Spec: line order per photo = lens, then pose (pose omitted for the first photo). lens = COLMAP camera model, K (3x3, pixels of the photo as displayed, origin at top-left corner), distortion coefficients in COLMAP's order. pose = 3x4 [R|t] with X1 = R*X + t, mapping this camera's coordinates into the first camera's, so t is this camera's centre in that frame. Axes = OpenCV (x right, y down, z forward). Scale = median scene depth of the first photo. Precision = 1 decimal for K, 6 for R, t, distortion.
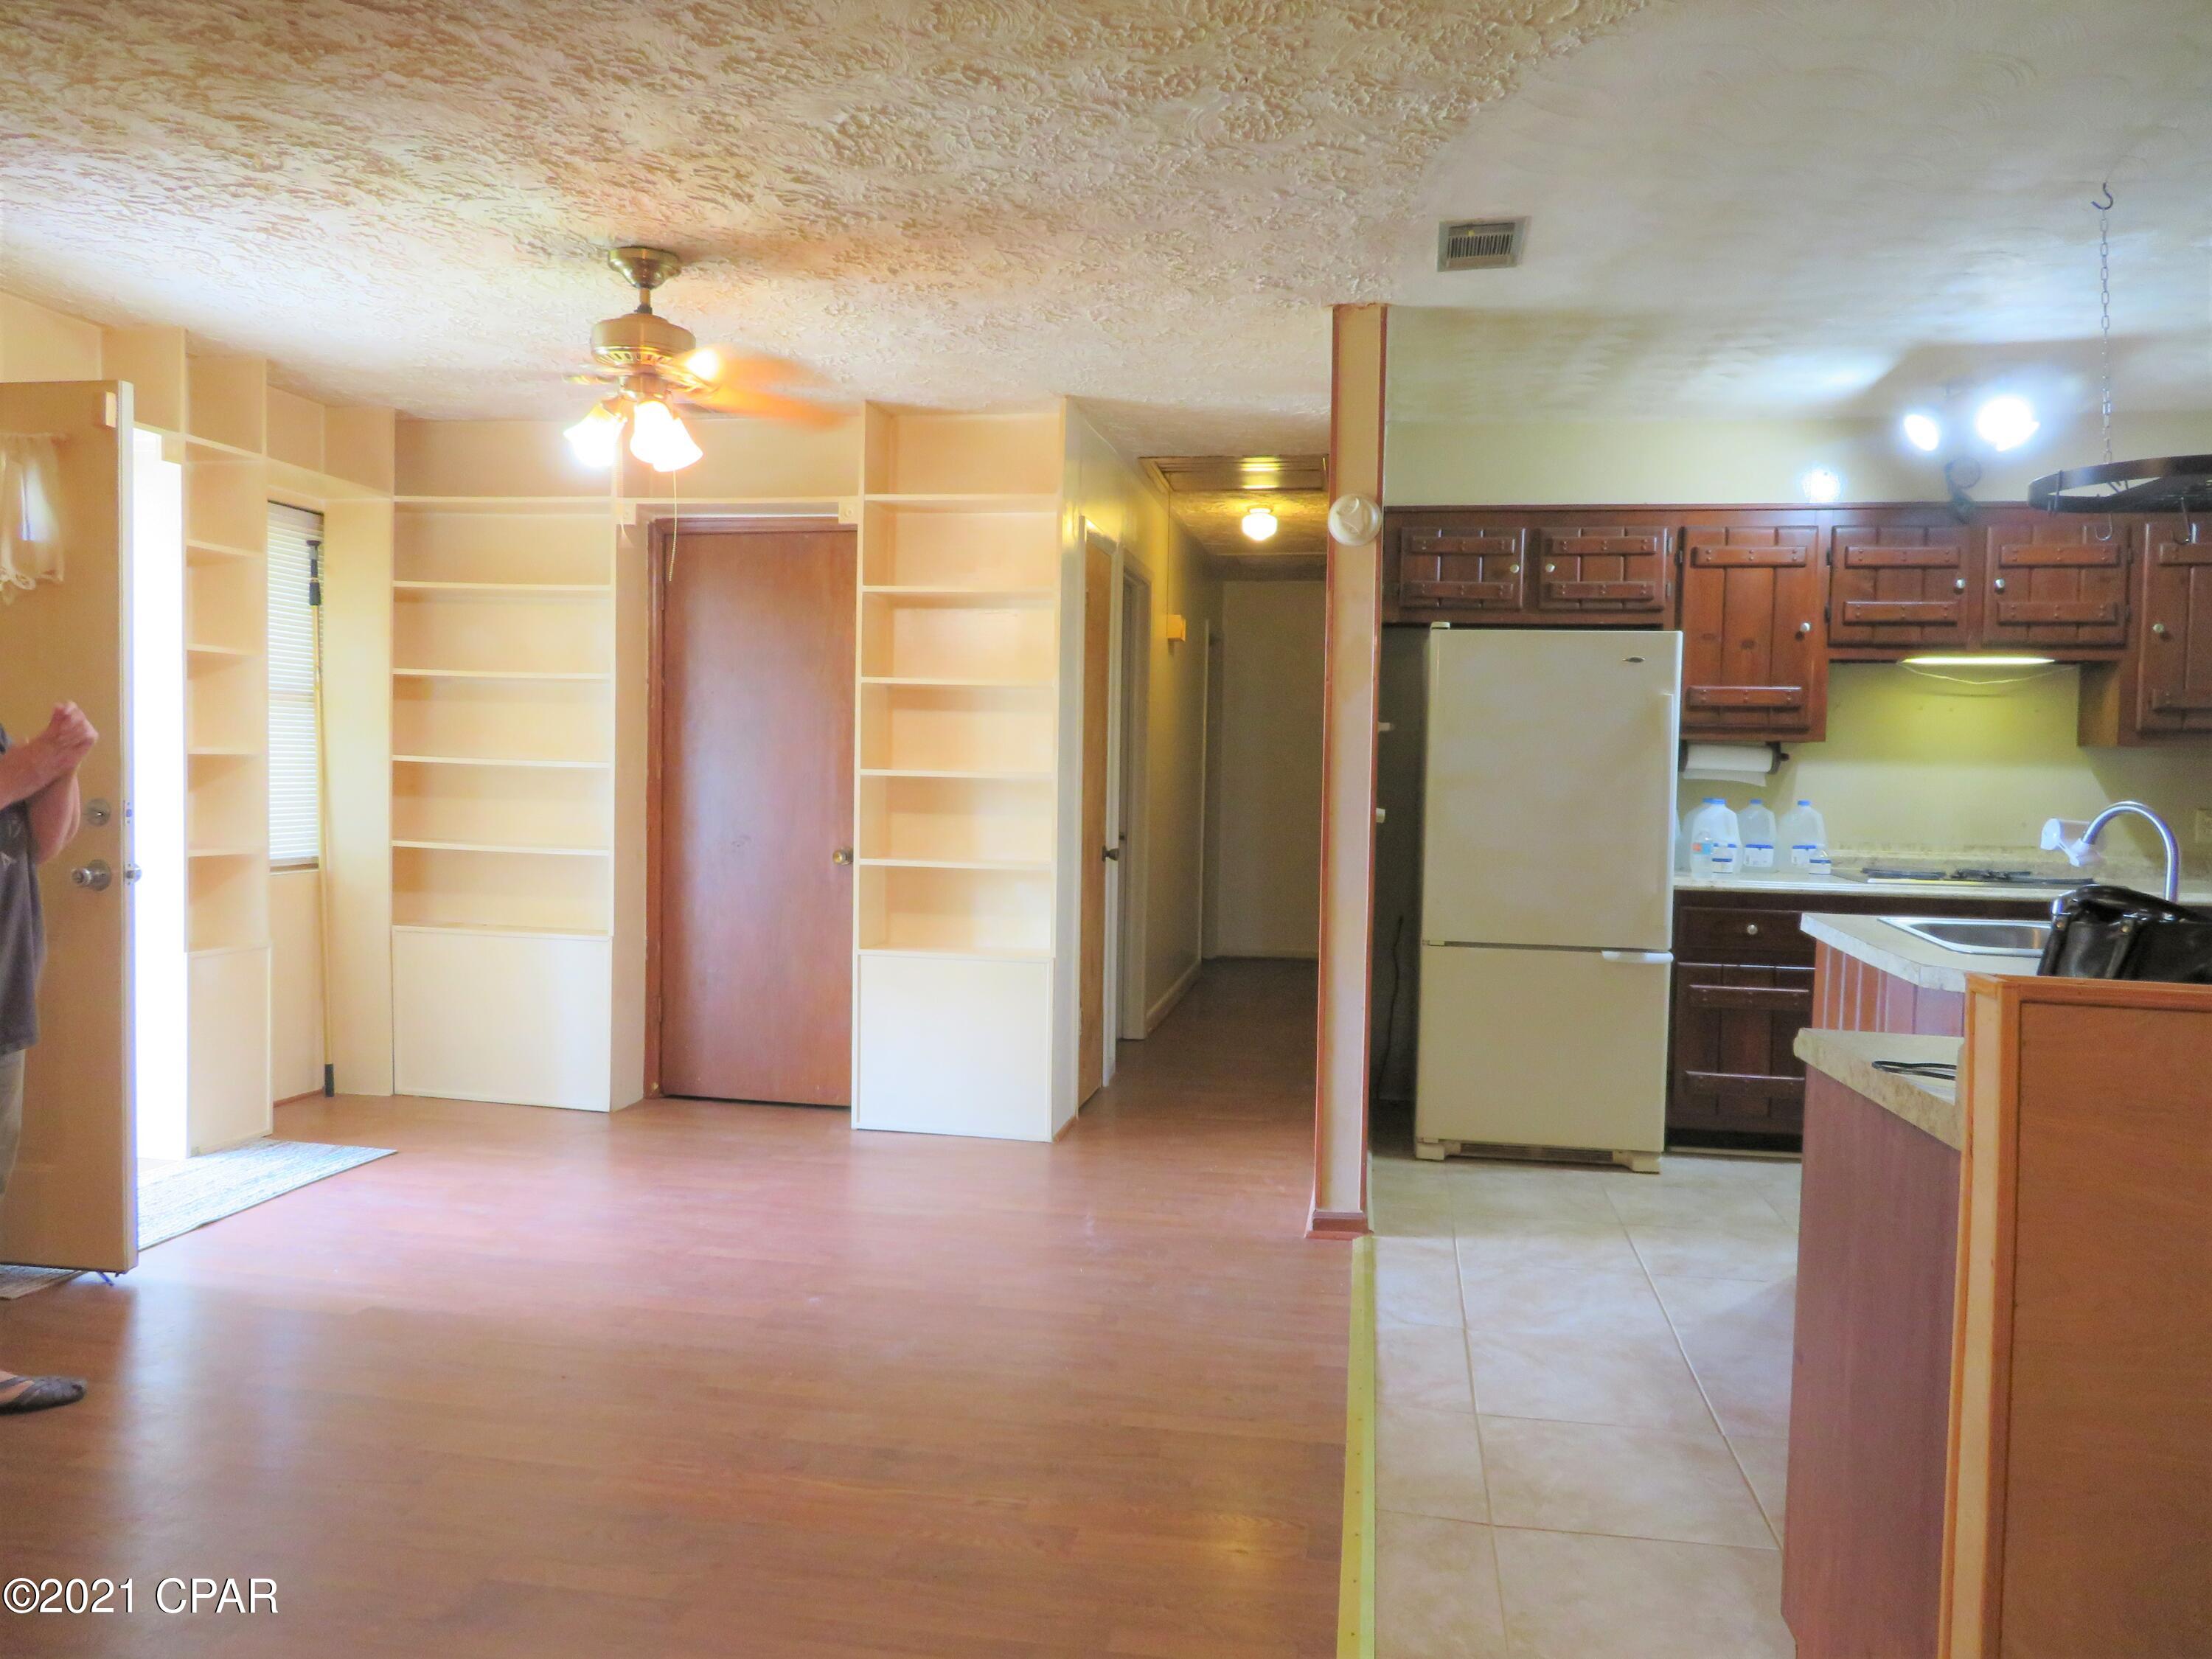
lens RADIAL K [[1592.9, 0, 1105.6], [0, 1592.9, 831.5], [0, 0, 1]] dist [-0.002067, 0.001890]
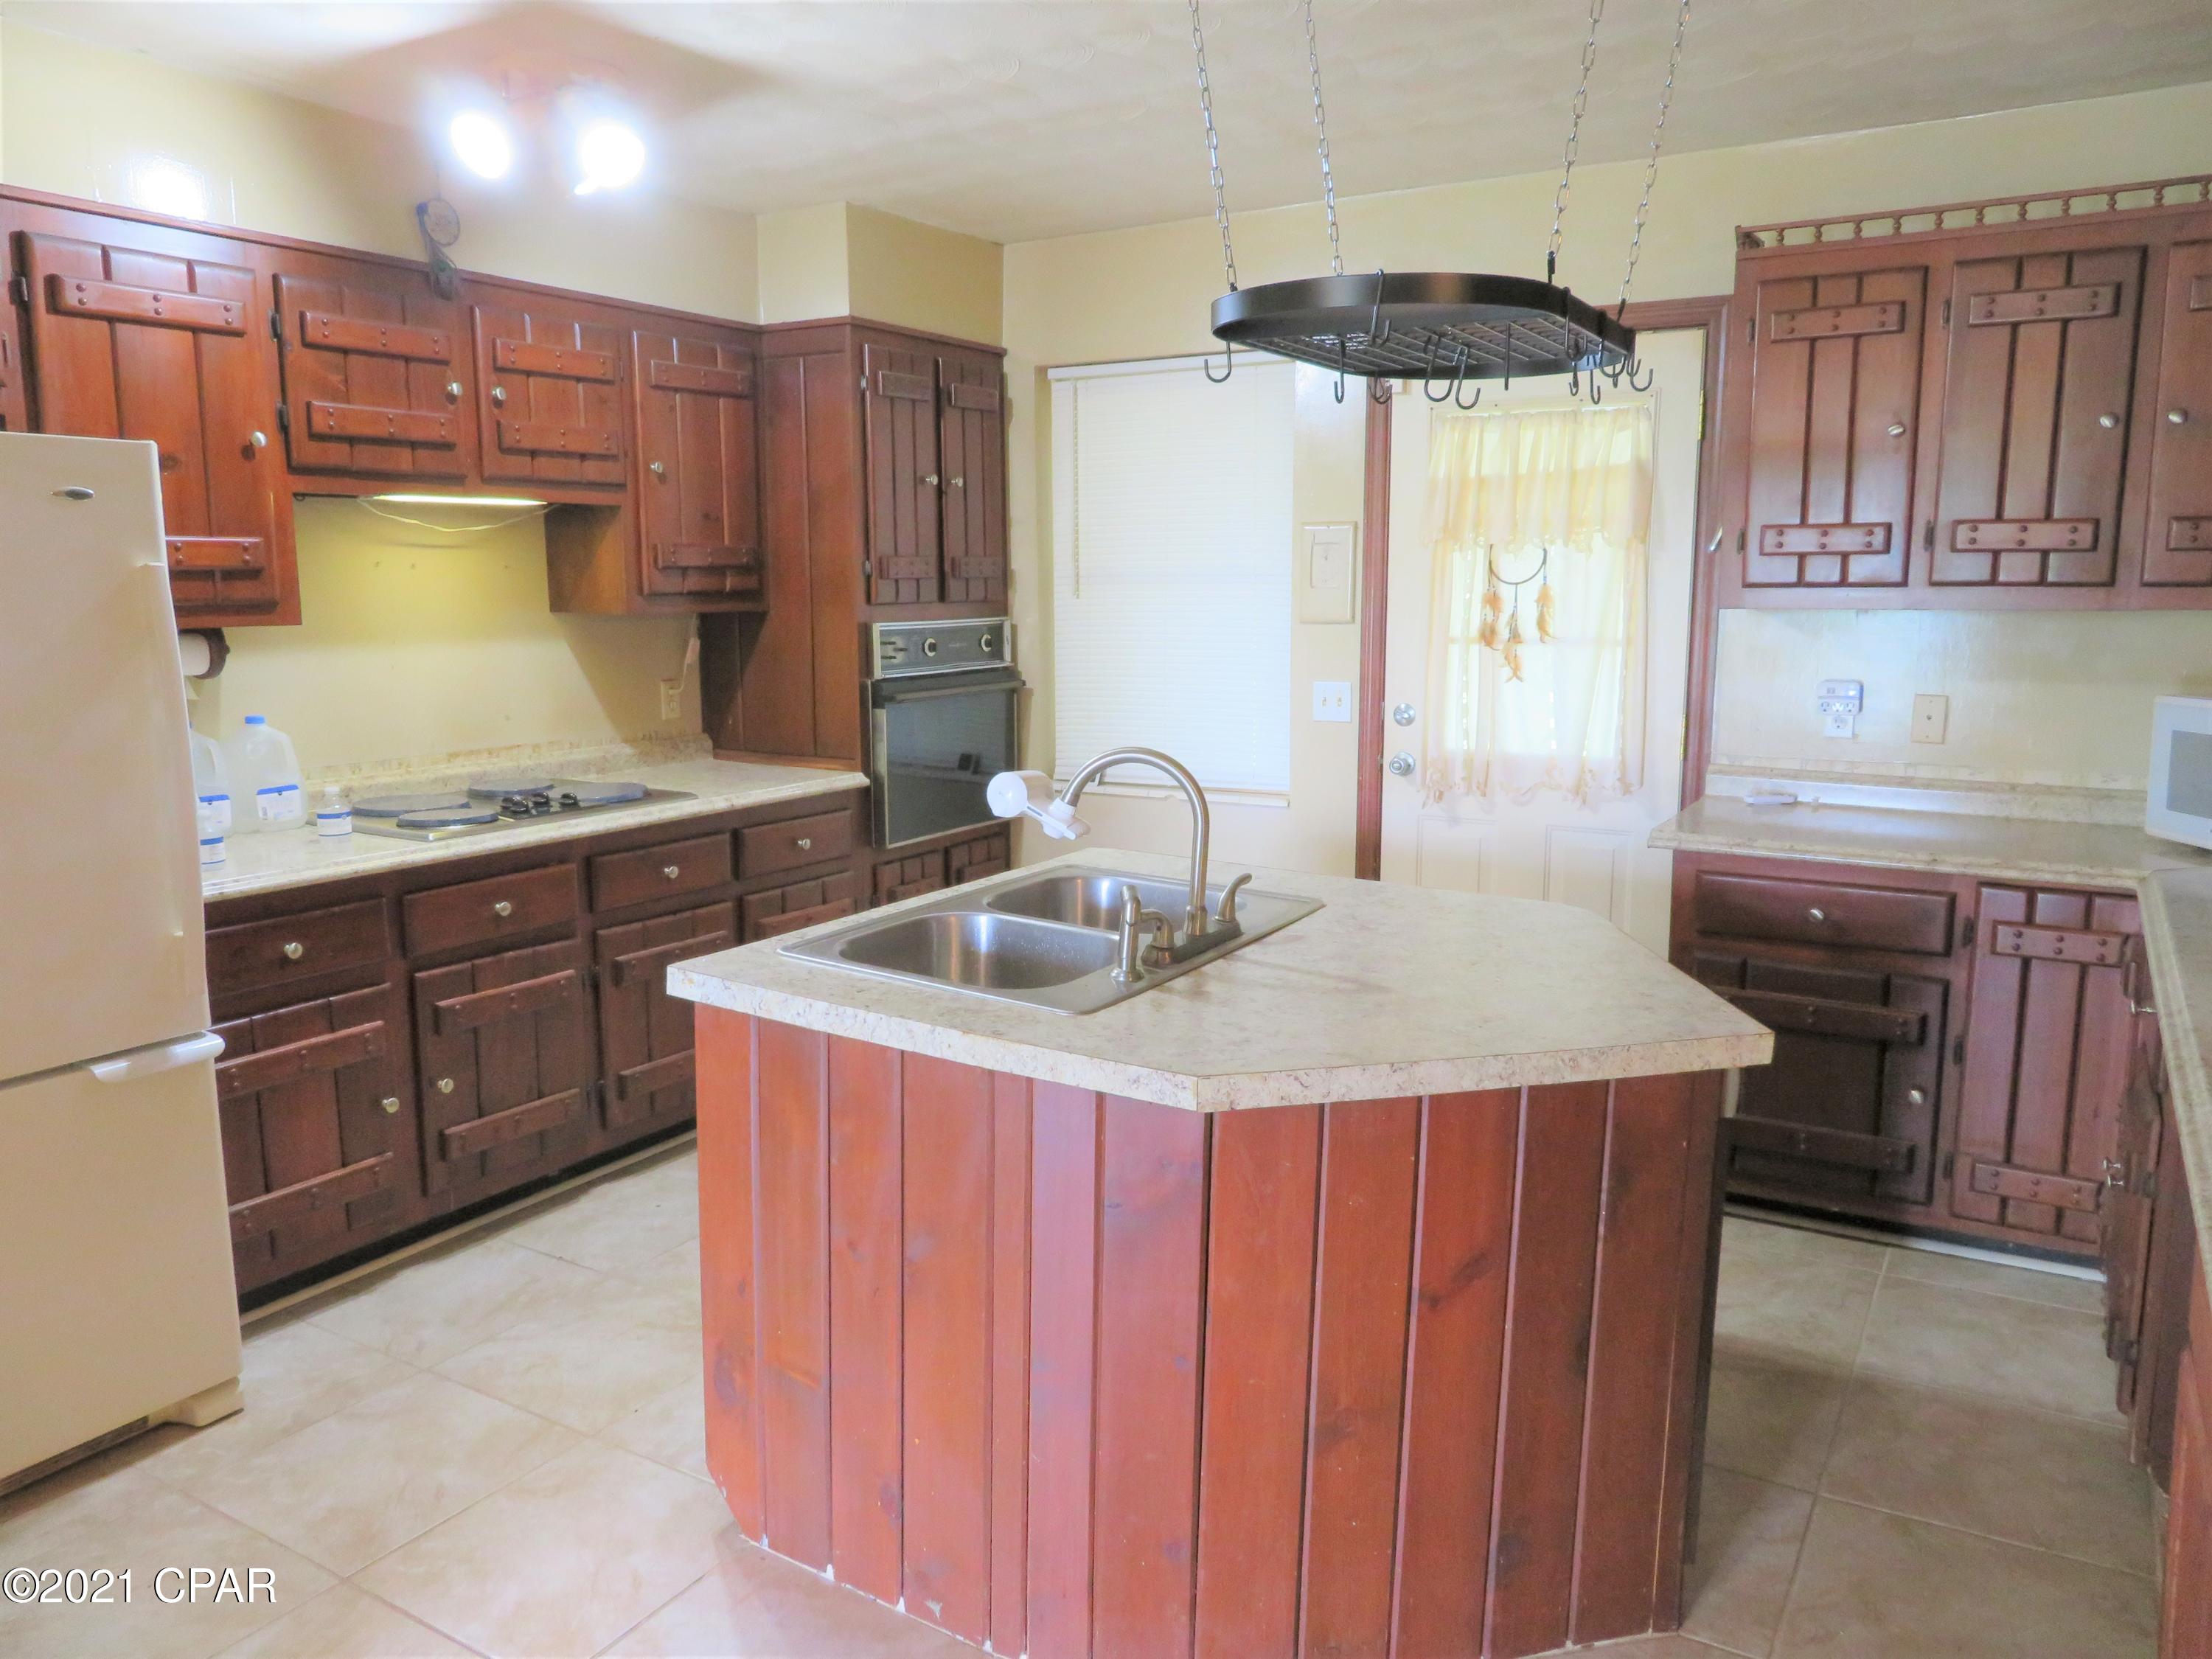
lens RADIAL K [[1592.9, 0, 1101.4], [0, 1592.9, 820.6], [0, 0, 1]] dist [-0.002067, 0.001890]
pose [[0.362908, -0.164433, 0.917202, -0.028150], [0.047686, 0.986295, 0.157952, -0.065159], [-0.930604, -0.013585, 0.365776, 0.475503]]
